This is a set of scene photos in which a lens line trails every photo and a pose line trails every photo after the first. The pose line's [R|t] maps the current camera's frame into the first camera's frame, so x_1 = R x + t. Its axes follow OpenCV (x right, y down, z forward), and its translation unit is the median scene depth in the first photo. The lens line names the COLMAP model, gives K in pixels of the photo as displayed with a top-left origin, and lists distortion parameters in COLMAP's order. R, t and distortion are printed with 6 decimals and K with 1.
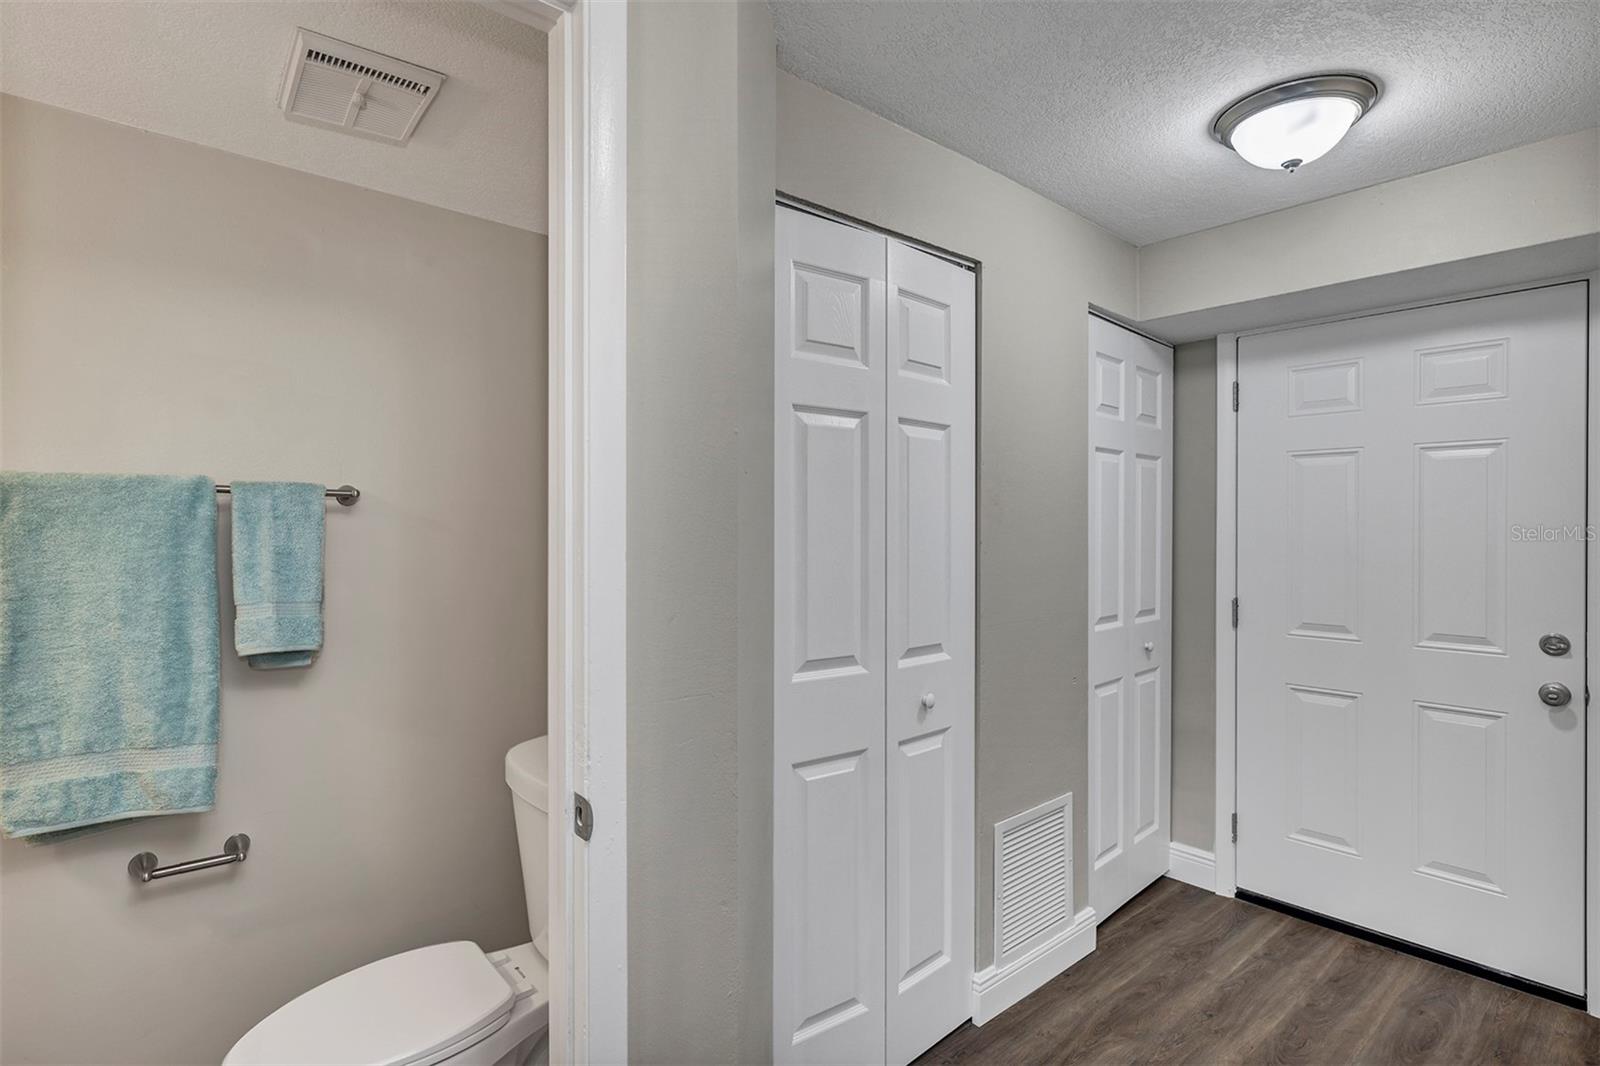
lens RADIAL K [[783.3, 0, 792.7], [0, 783.3, 532.4], [0, 0, 1]] dist [-0.012429, 0.009064]
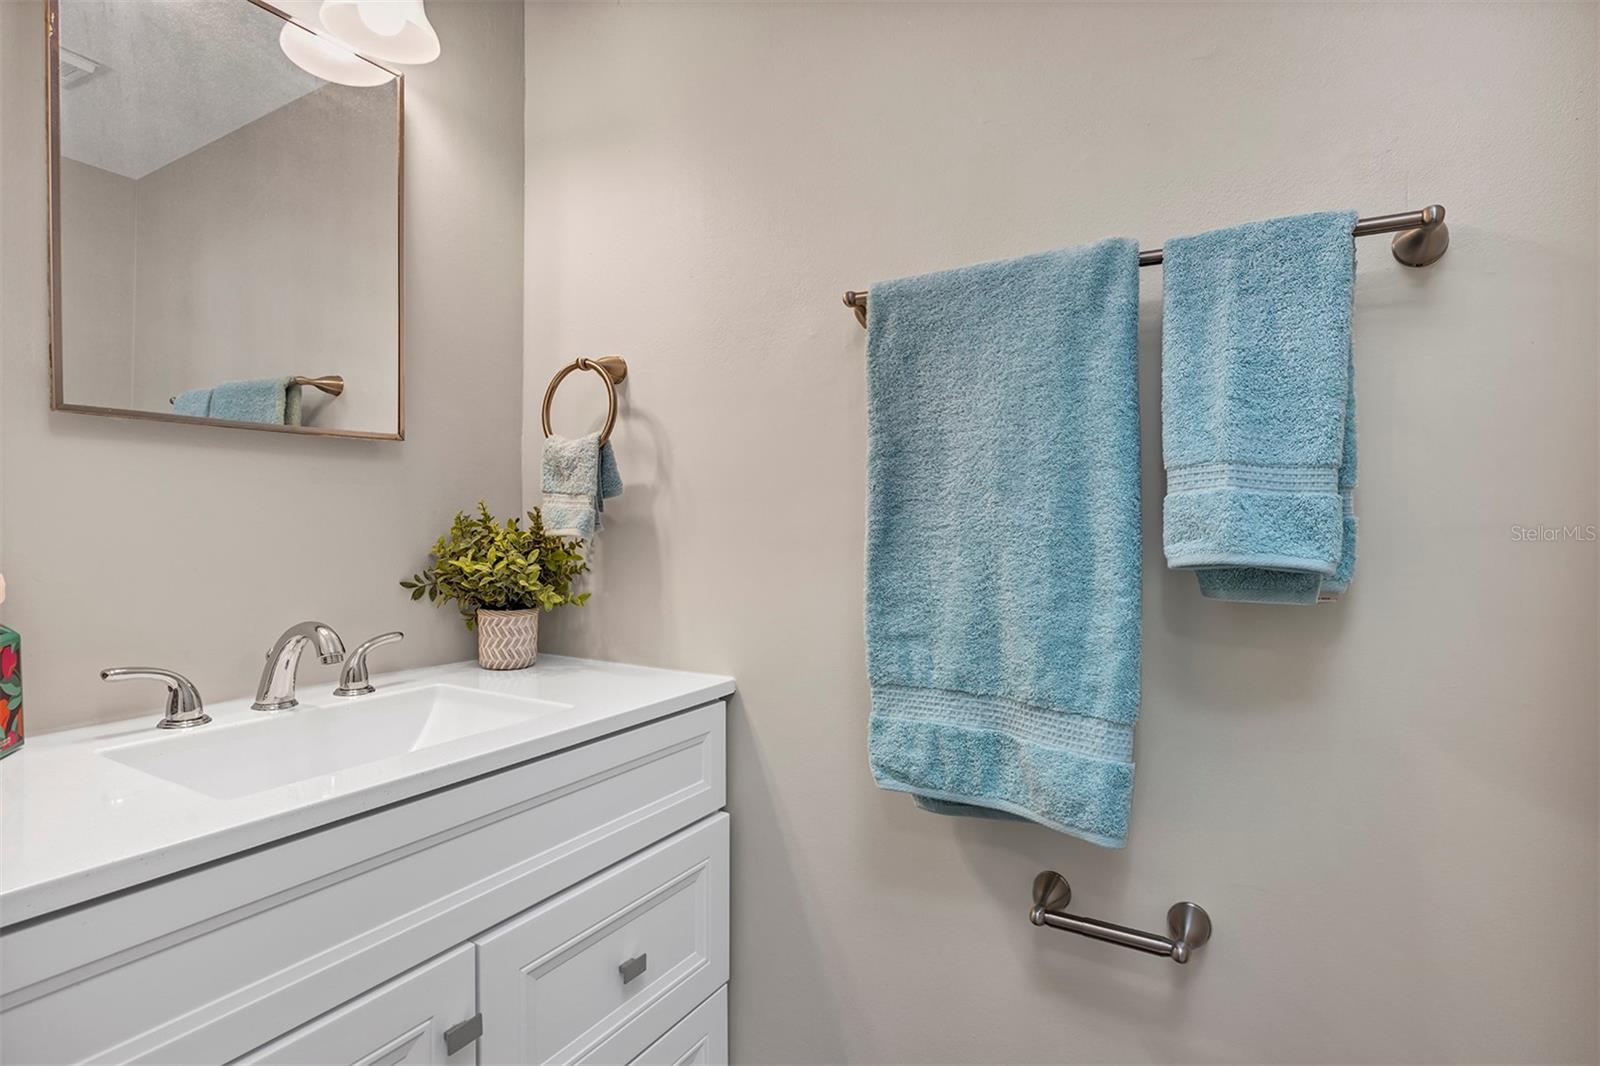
lens RADIAL K [[783.3, 0, 792.7], [0, 783.3, 532.4], [0, 0, 1]] dist [-0.012429, 0.009064]
pose [[0.303102, 0.007887, -0.952926, -0.308657], [0.000266, 0.999965, 0.008361, 0.137089], [0.952958, -0.002788, 0.303089, 0.635987]]
